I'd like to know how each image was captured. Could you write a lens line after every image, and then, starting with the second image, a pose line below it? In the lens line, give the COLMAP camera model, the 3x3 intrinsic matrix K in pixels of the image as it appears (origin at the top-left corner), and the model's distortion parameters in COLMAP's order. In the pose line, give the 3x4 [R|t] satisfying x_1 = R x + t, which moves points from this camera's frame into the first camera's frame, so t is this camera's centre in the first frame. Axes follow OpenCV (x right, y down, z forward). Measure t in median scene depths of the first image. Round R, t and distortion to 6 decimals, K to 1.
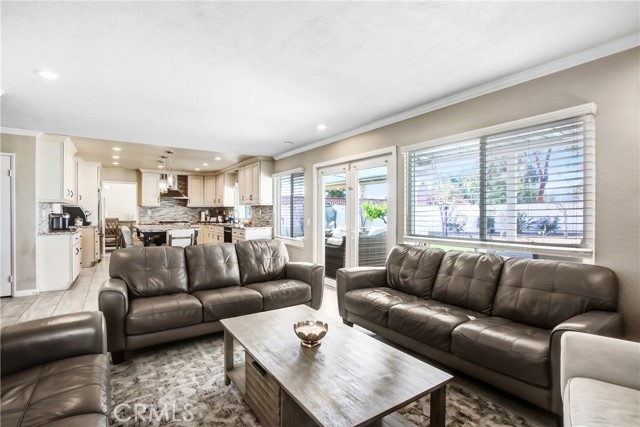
lens RADIAL K [[301.2, 0, 314.2], [0, 301.2, 215.7], [0, 0, 1]] dist [0.001250, 0.000467]
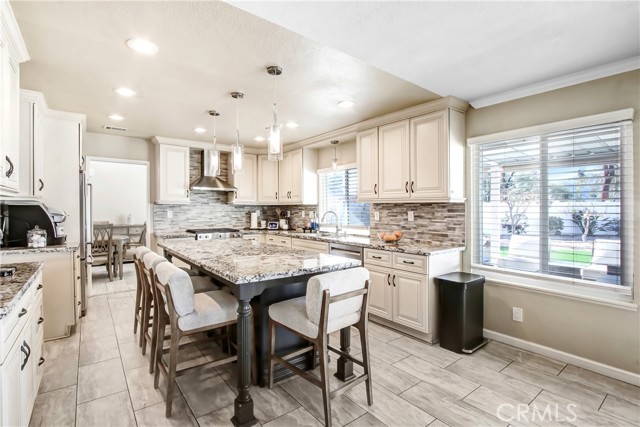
lens RADIAL K [[300.1, 0, 320.0], [0, 300.1, 213.5], [0, 0, 1]] dist [-0.001980, -0.000258]
pose [[0.996700, 0.000516, 0.081166, -0.302812], [-0.000764, 0.999995, 0.003024, -0.013869], [-0.081164, -0.003076, 0.996696, 0.397161]]
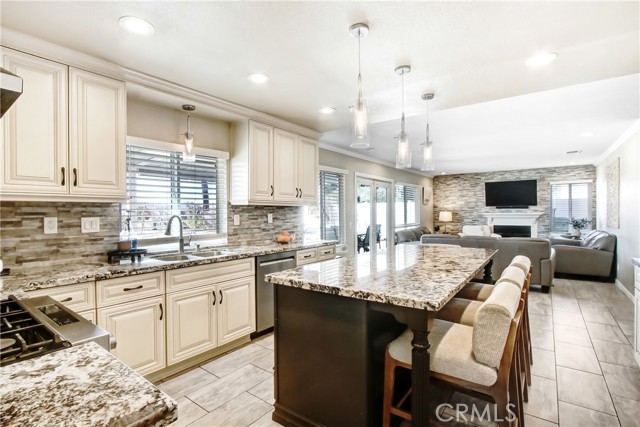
lens RADIAL K [[301.2, 0, 314.2], [0, 301.2, 215.7], [0, 0, 1]] dist [0.001250, 0.000467]
pose [[-0.349300, -0.006869, 0.936986, -0.584239], [0.015780, 0.999788, 0.013212, -0.017785], [-0.936878, 0.019401, -0.349117, 0.896885]]
